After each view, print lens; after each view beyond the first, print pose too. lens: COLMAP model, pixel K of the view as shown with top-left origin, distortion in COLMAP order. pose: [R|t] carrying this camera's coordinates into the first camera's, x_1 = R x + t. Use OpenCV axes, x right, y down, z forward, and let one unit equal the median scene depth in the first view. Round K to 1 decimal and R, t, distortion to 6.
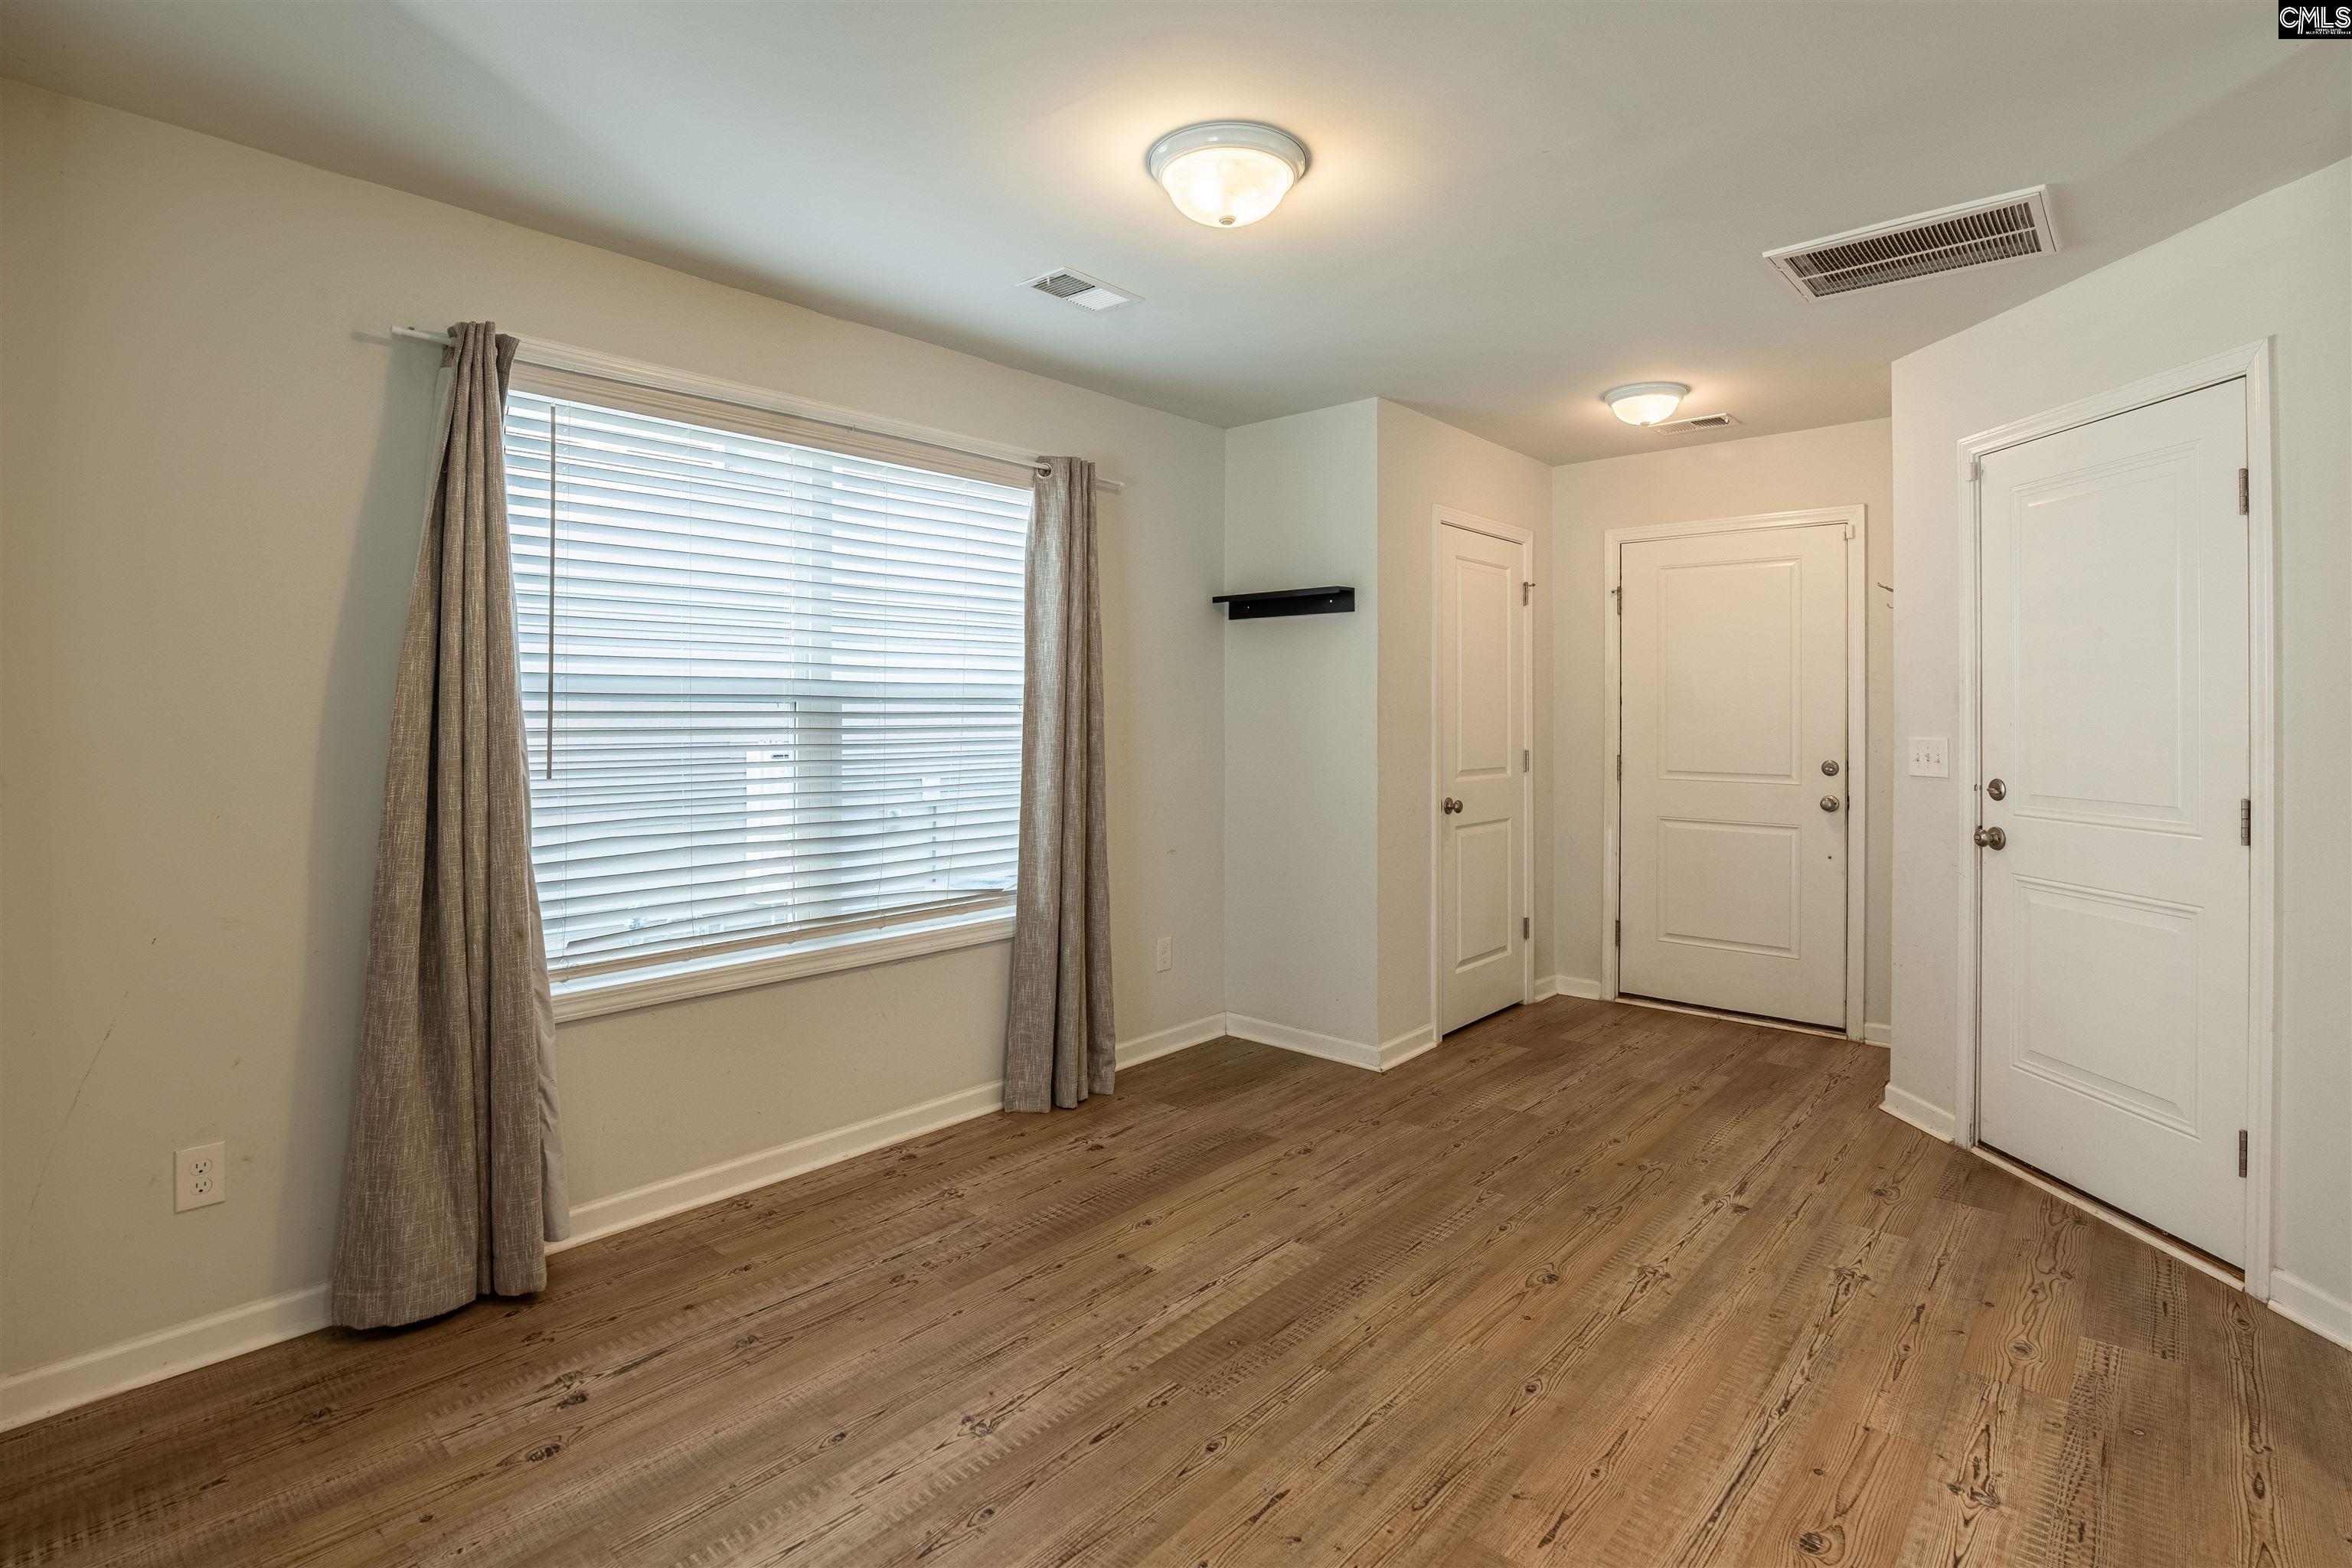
lens RADIAL K [[1142.0, 0, 1212.6], [0, 1142.0, 693.4], [0, 0, 1]] dist [-0.030917, 0.005707]
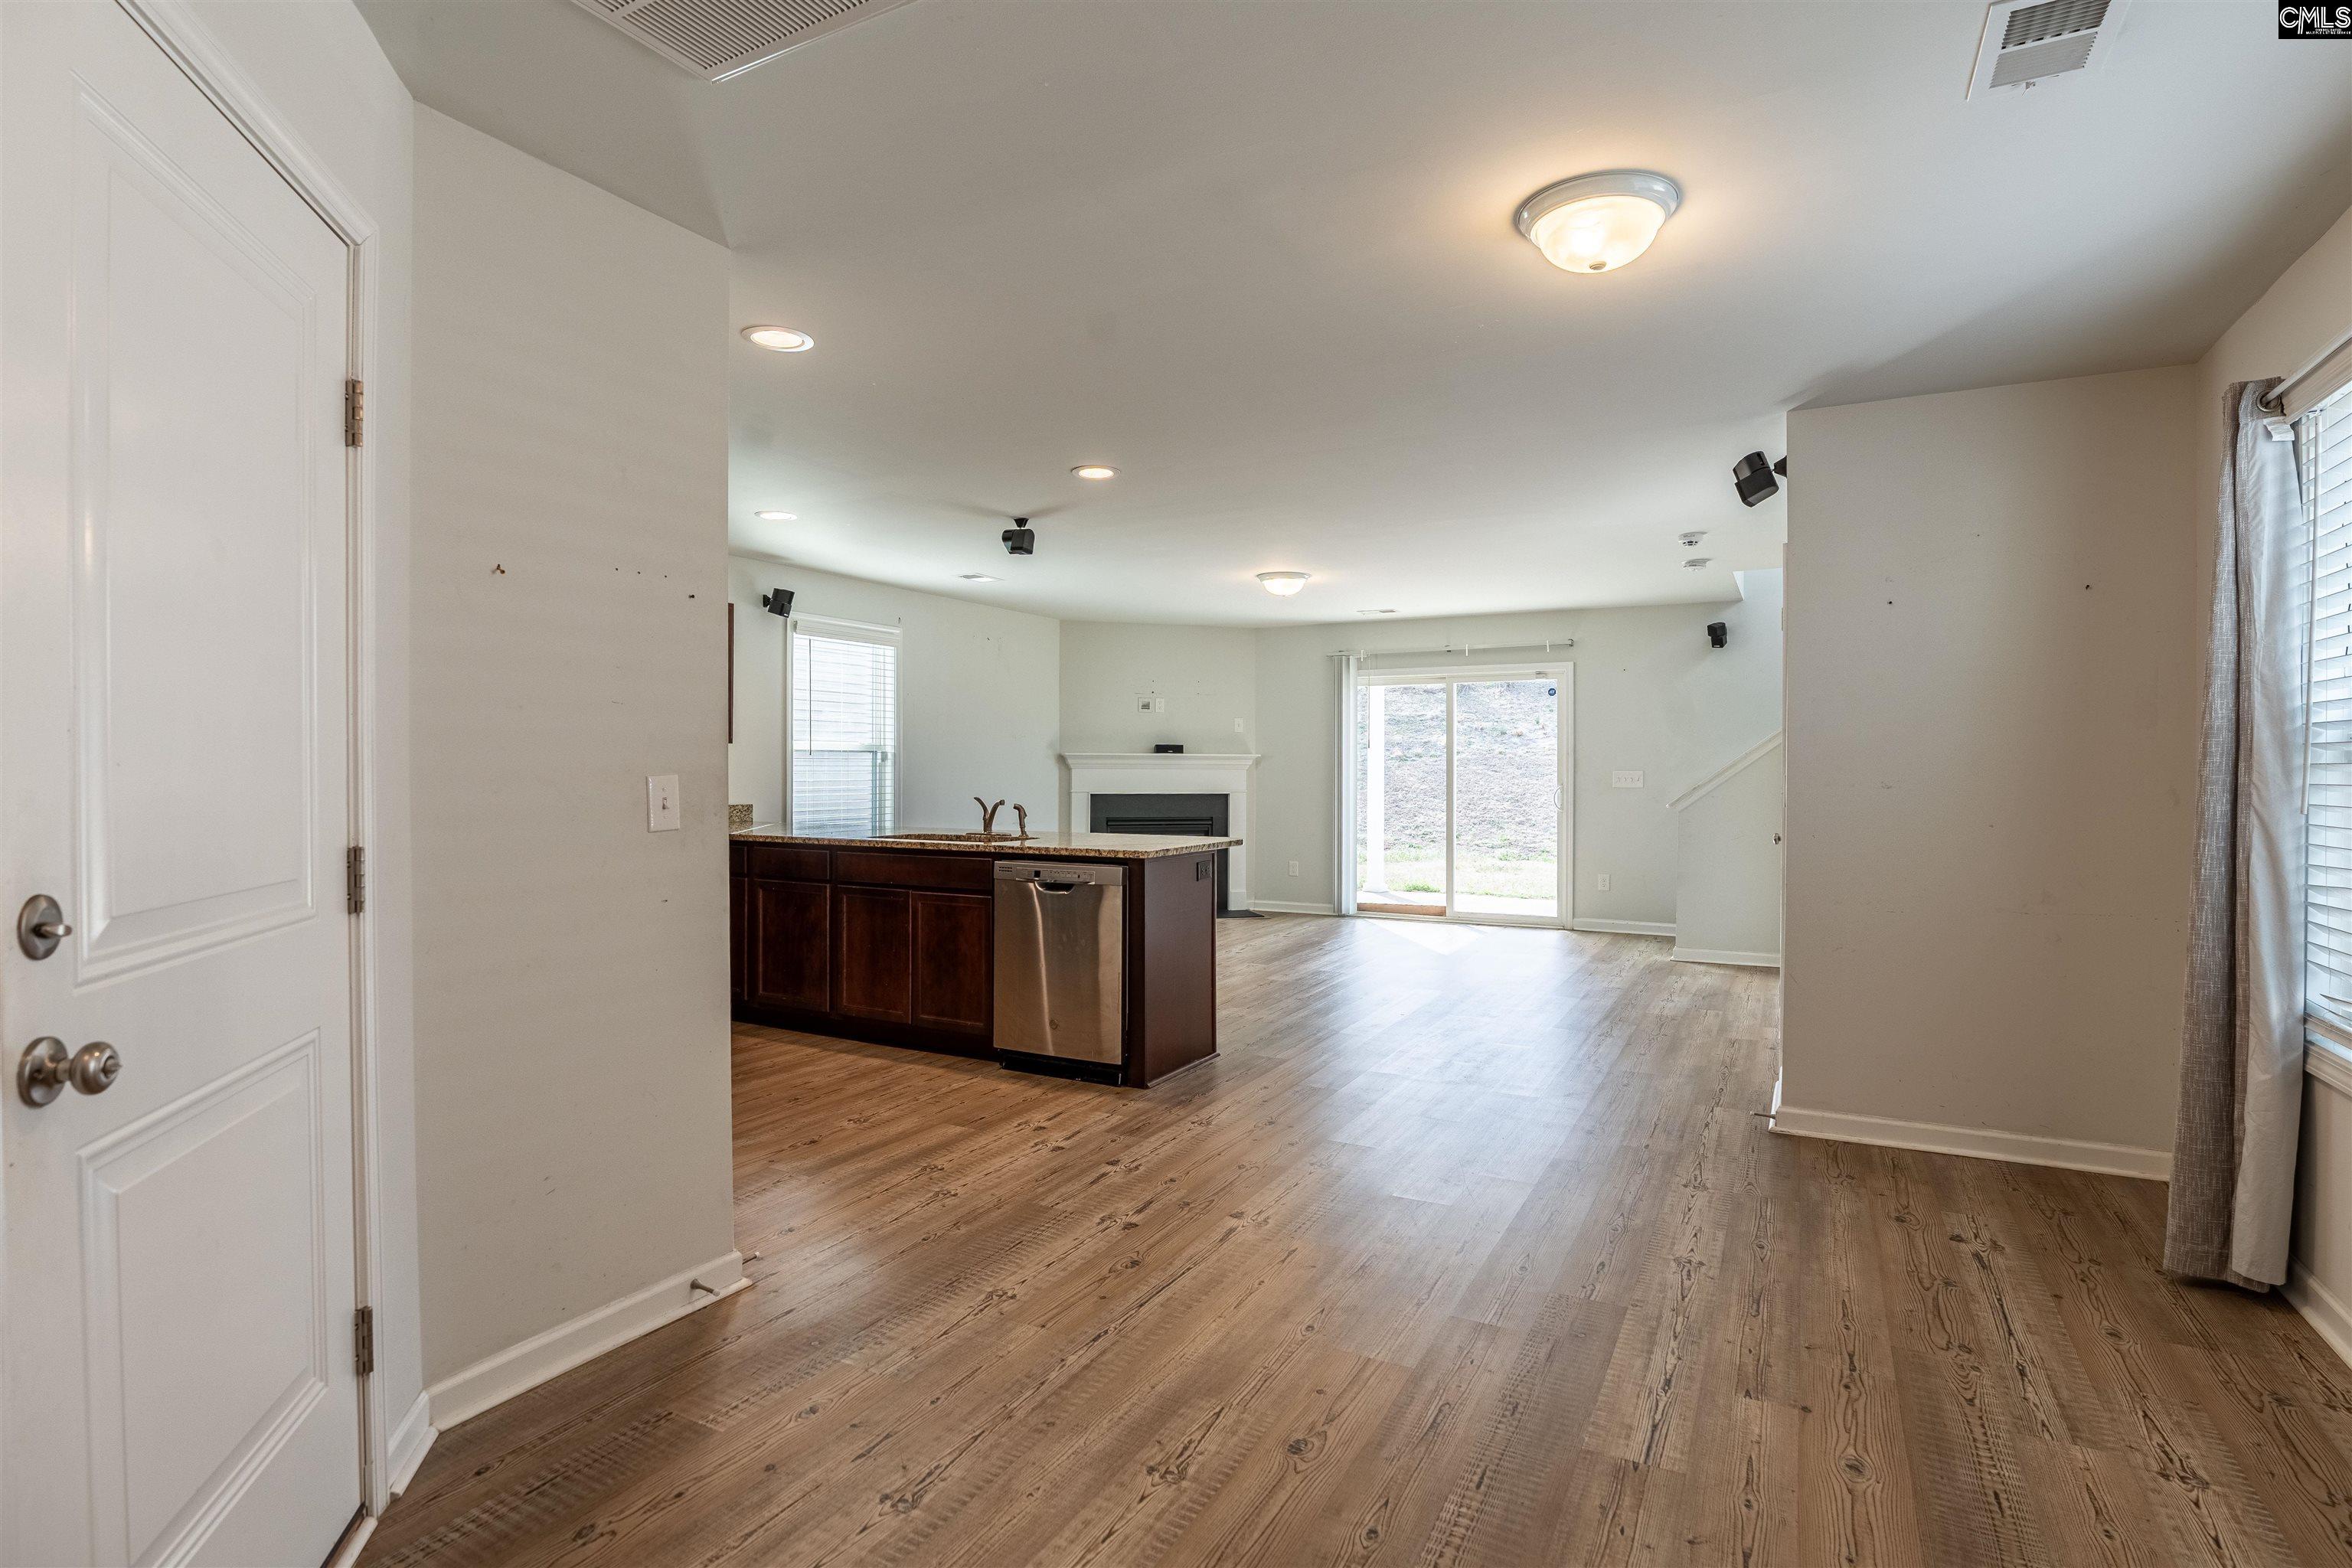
lens RADIAL K [[1176.5, 0, 1210.5], [0, 1176.5, 774.8], [0, 0, 1]] dist [-0.031659, 0.000586]
pose [[-0.972691, -0.002294, -0.232094, 0.494012], [0.000076, 0.999948, -0.010202, 0.047844], [0.232105, -0.009941, -0.972640, 1.605421]]
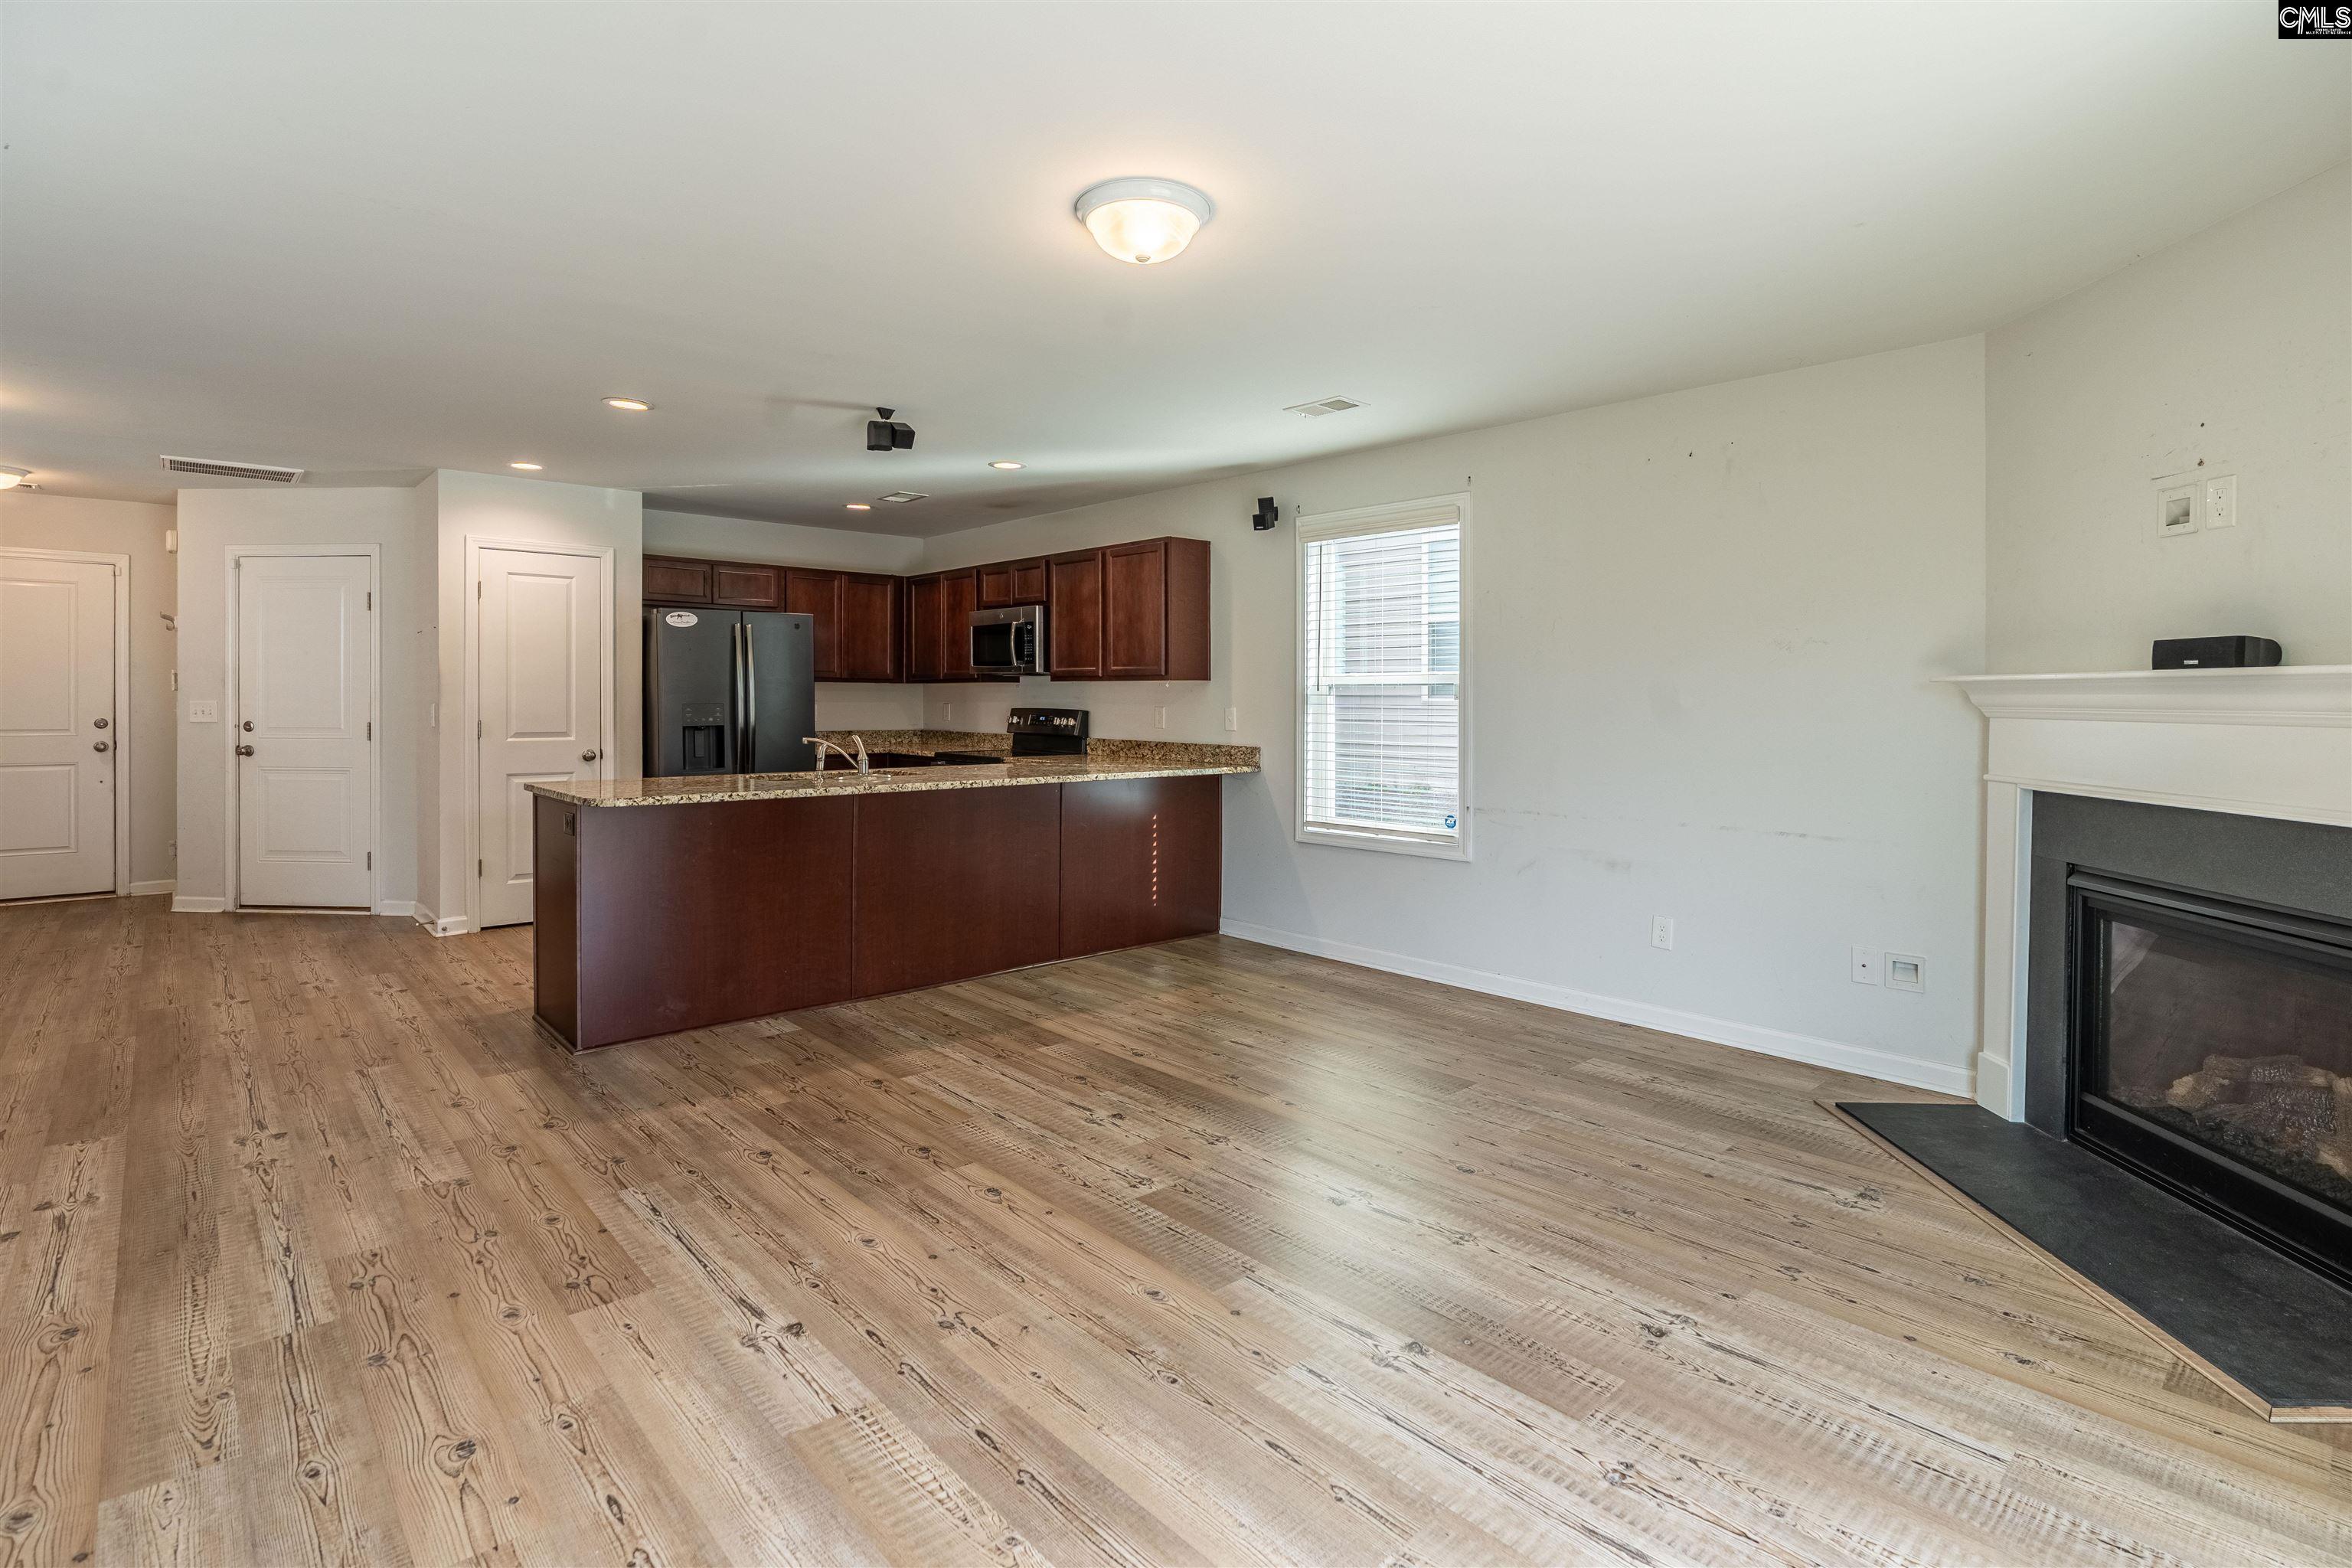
lens RADIAL K [[1140.7, 0, 1170.7], [0, 1140.7, 722.5], [0, 0, 1]] dist [-0.029339, 0.005786]
pose [[0.134058, -0.022792, 0.990711, -1.188629], [-0.021928, 0.999422, 0.025960, -0.009815], [-0.990731, -0.025205, 0.133480, -0.999303]]
